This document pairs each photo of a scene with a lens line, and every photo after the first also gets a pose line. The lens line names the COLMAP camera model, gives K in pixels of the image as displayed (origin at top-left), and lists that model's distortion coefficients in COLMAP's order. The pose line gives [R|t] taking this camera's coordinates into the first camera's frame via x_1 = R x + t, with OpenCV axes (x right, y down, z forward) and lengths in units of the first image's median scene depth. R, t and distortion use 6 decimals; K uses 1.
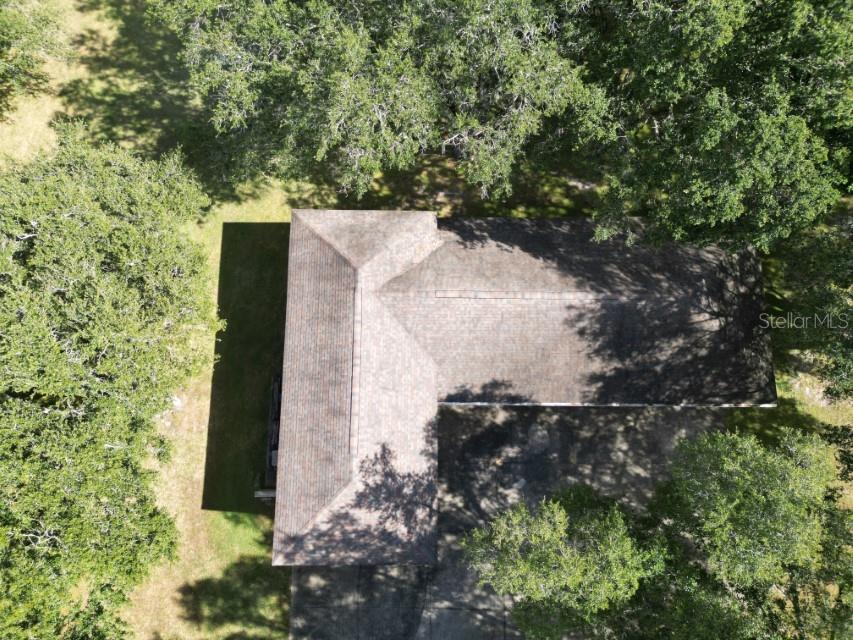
lens RADIAL K [[604.1, 0, 426.5], [0, 604.1, 320.0], [0, 0, 1]] dist [0.077930, -0.079298]
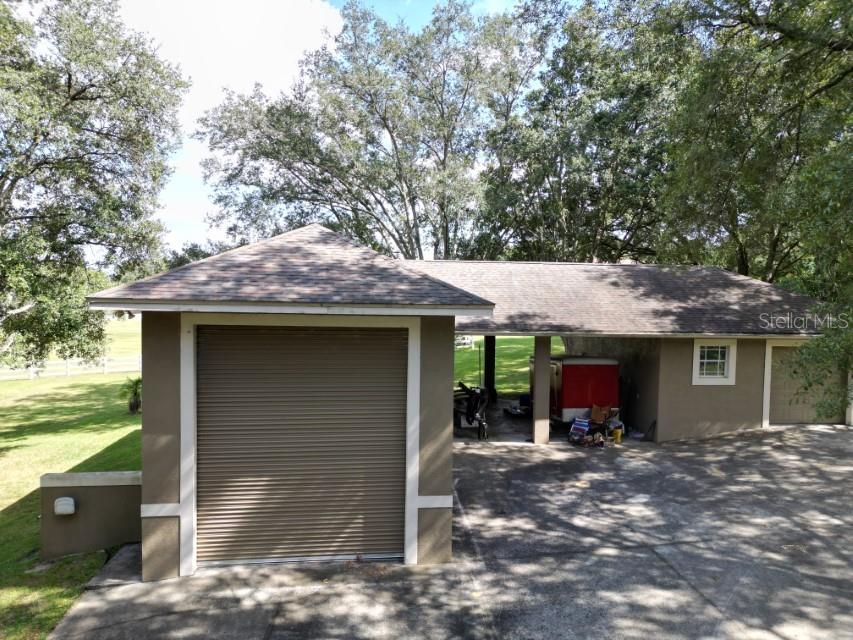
lens RADIAL K [[604.1, 0, 426.5], [0, 604.1, 320.0], [0, 0, 1]] dist [0.077930, -0.079298]
pose [[0.993529, 0.011902, 0.112950, -0.065497], [0.106447, 0.249193, -0.962586, 0.672635], [-0.039603, 0.968381, 0.246313, 0.756417]]
